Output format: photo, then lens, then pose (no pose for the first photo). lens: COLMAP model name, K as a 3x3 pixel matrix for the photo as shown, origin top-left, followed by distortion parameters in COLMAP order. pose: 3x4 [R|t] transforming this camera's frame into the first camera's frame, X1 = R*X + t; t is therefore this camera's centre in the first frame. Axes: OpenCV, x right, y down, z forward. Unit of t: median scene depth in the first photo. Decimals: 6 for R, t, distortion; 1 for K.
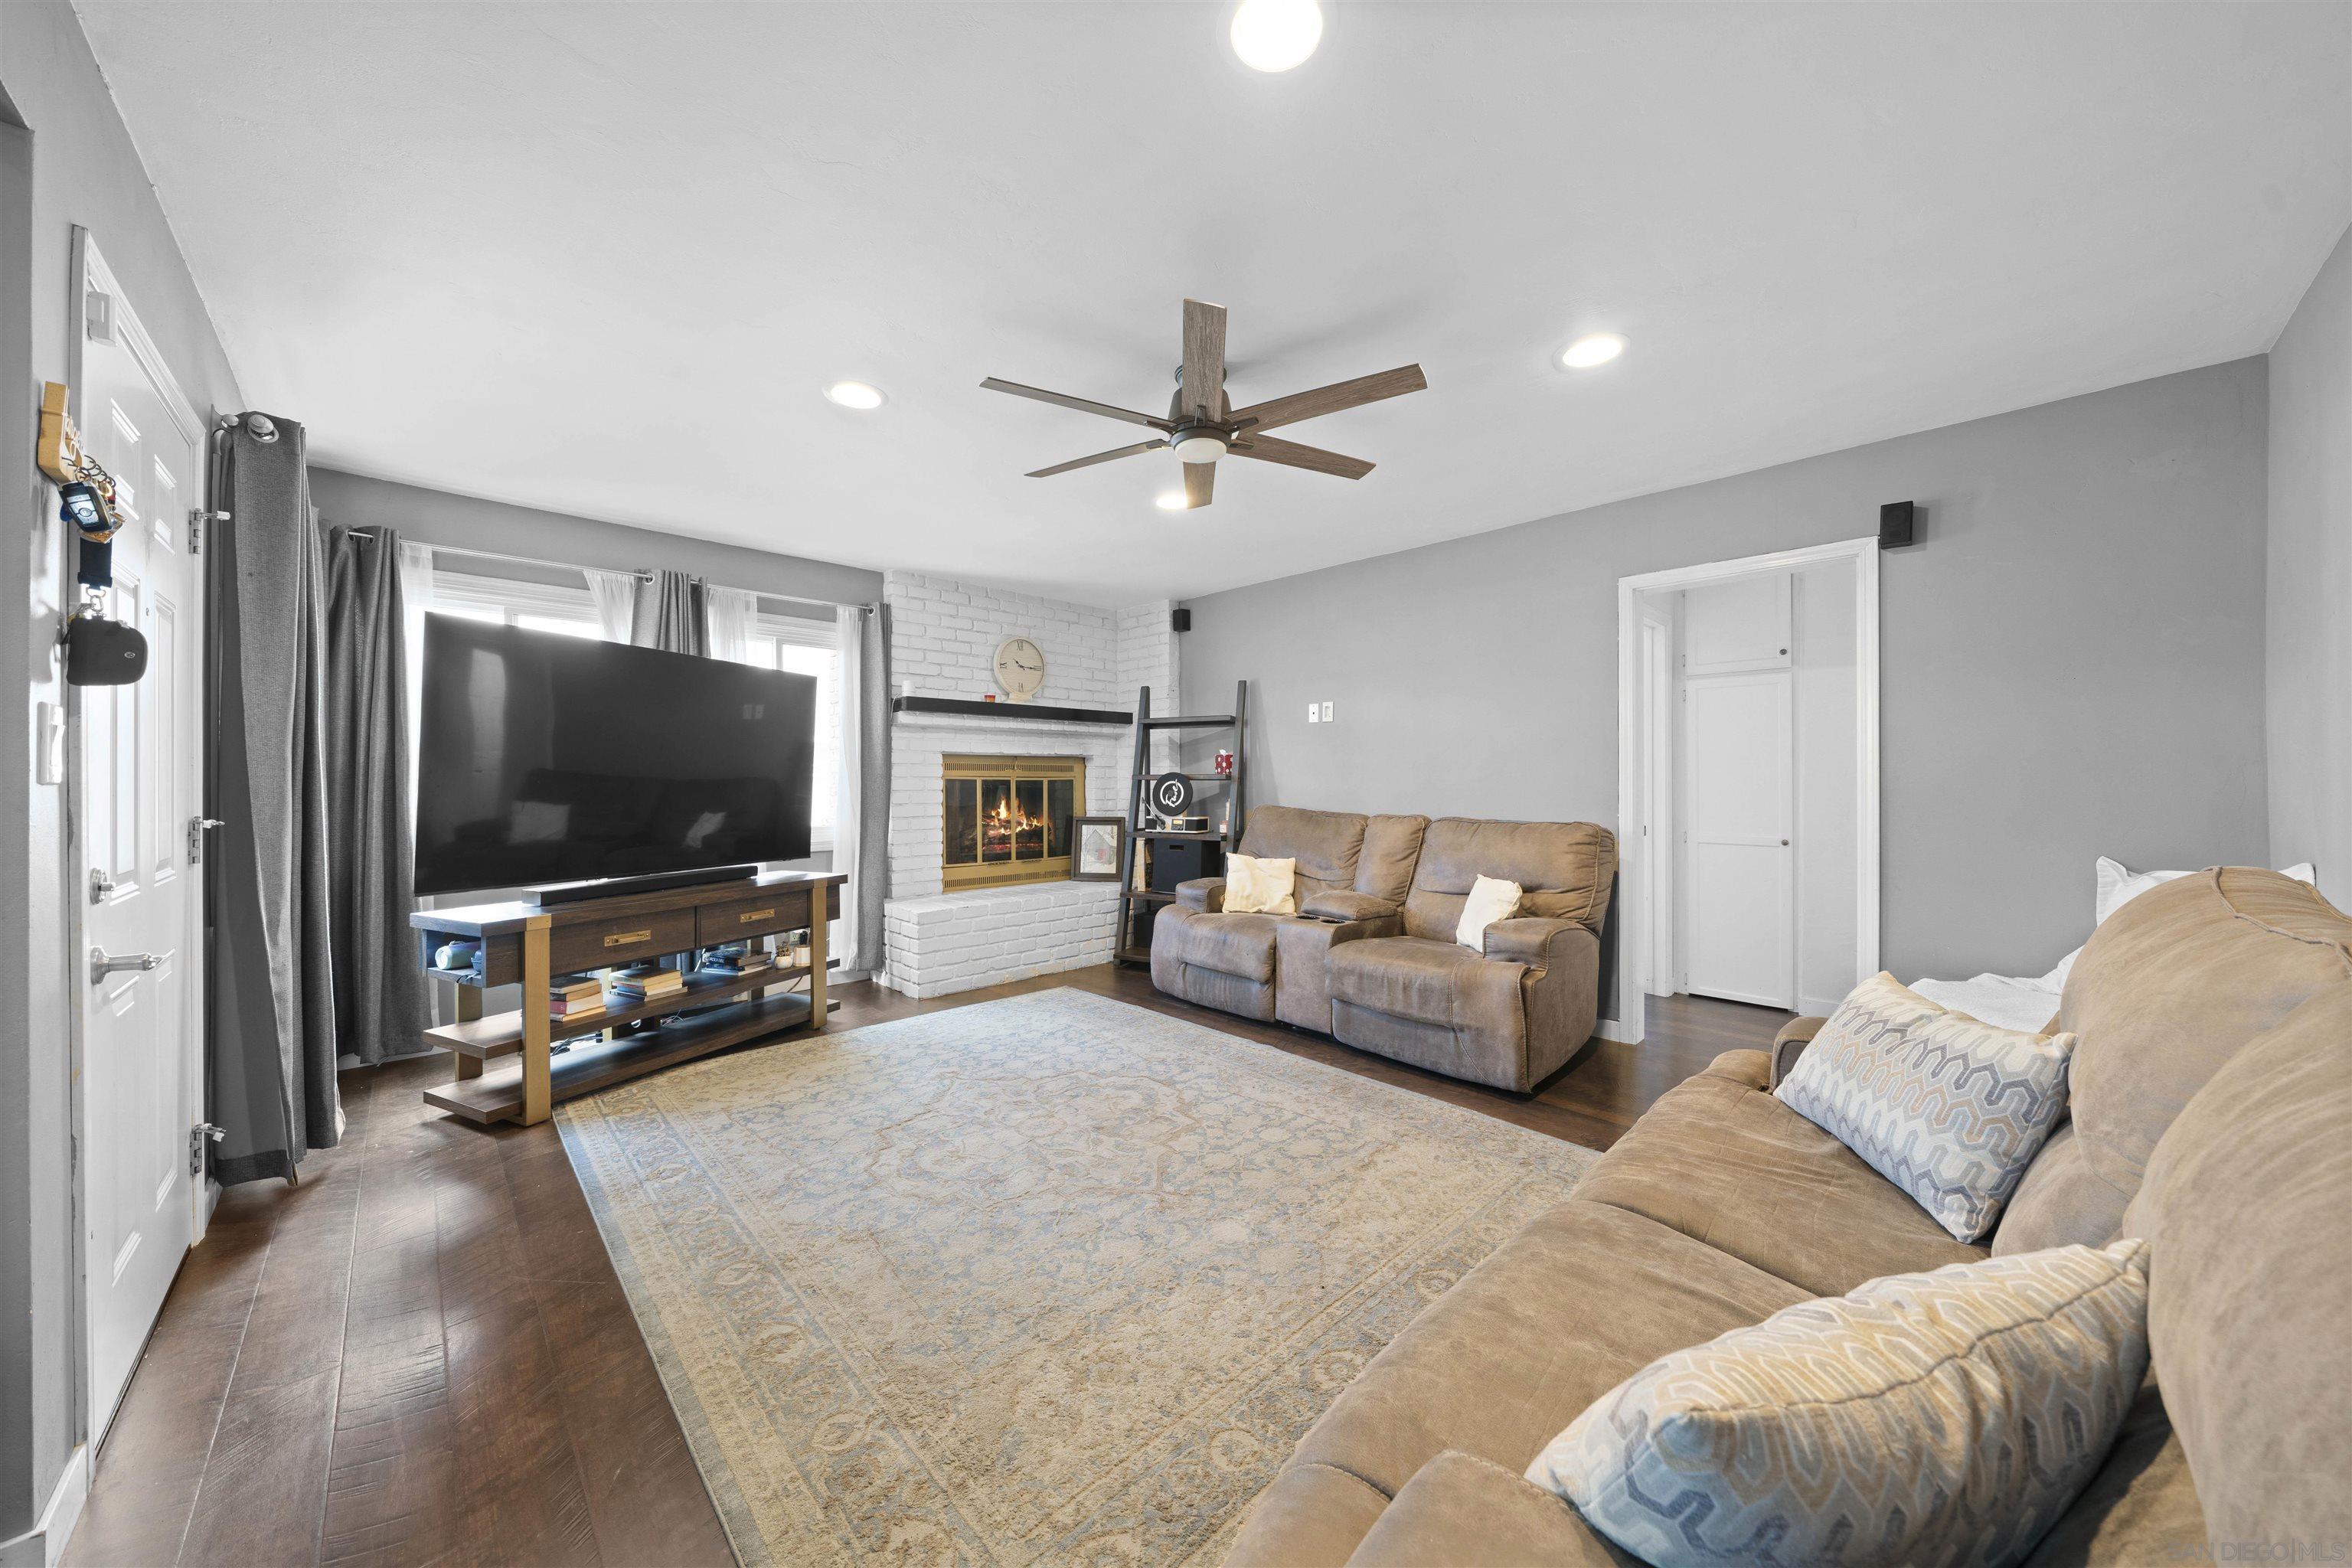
lens RADIAL K [[792.1, 0, 1184.5], [0, 792.1, 781.9], [0, 0, 1]] dist [-0.004788, 0.000172]
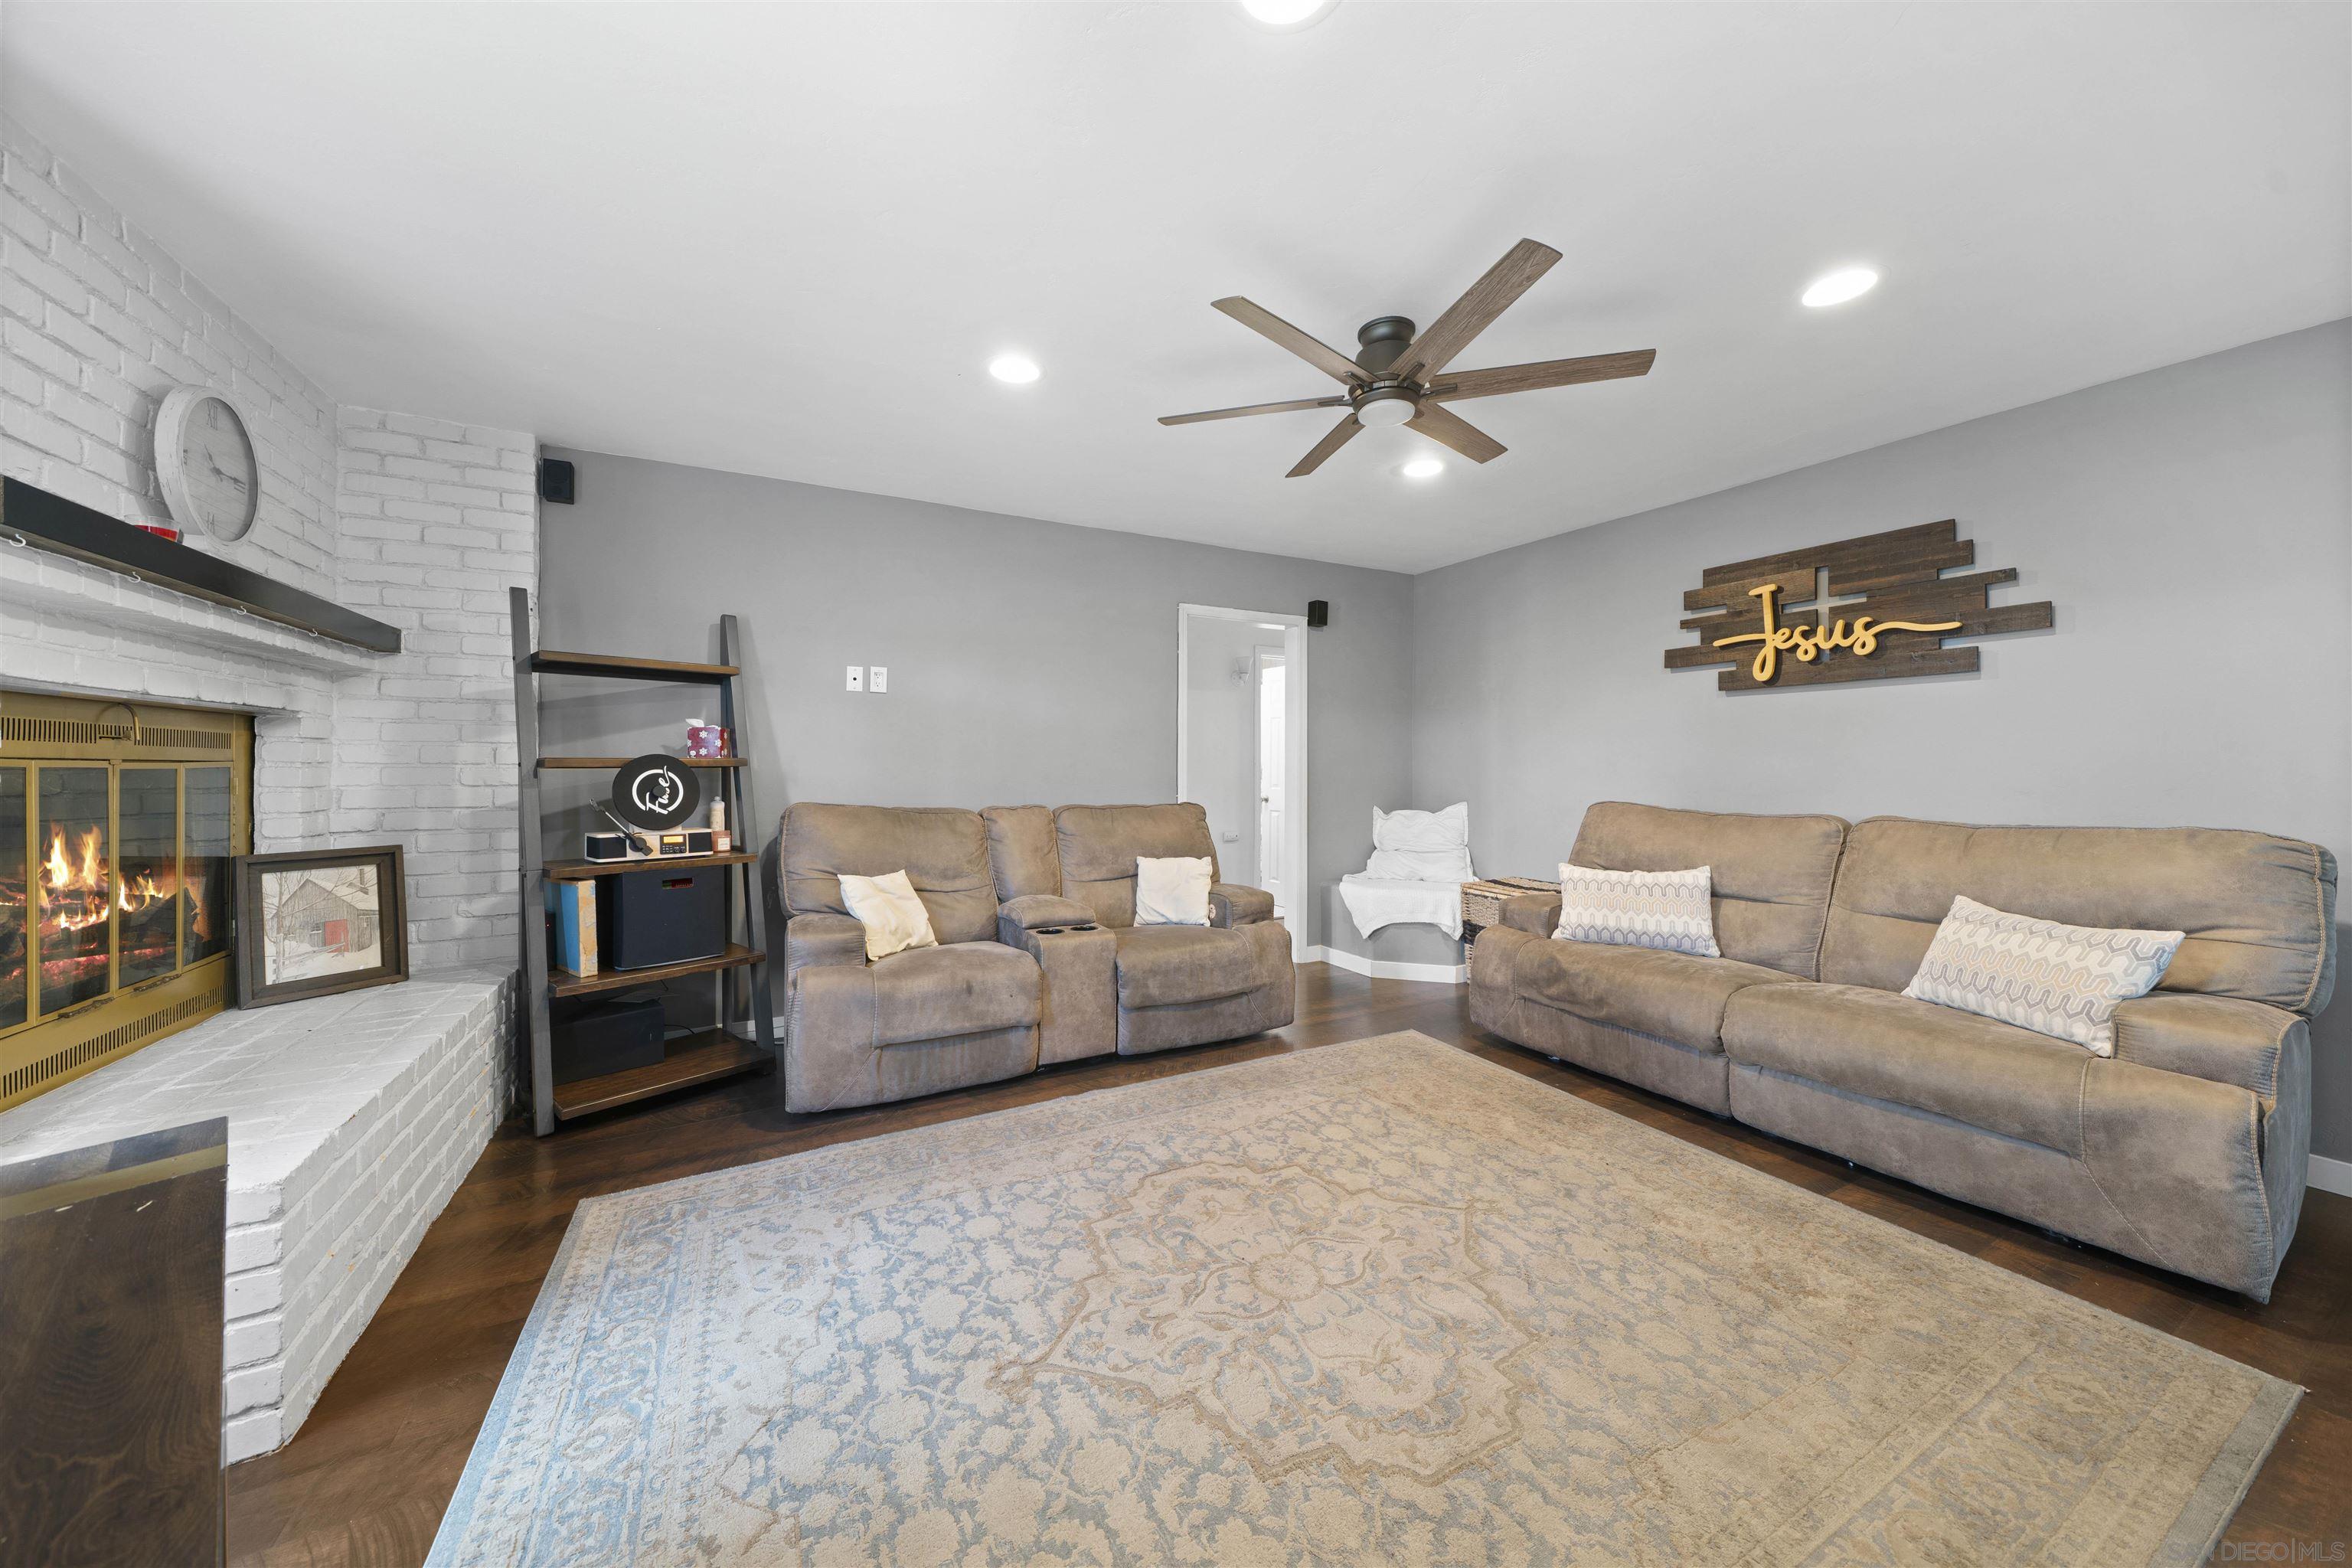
lens RADIAL K [[792.1, 0, 1177.3], [0, 792.1, 766.7], [0, 0, 1]] dist [-0.004788, 0.000172]
pose [[0.286633, -0.001691, 0.958039, -0.711322], [0.001427, 0.999998, 0.001338, -0.005465], [-0.958039, 0.000984, 0.286635, 0.736653]]
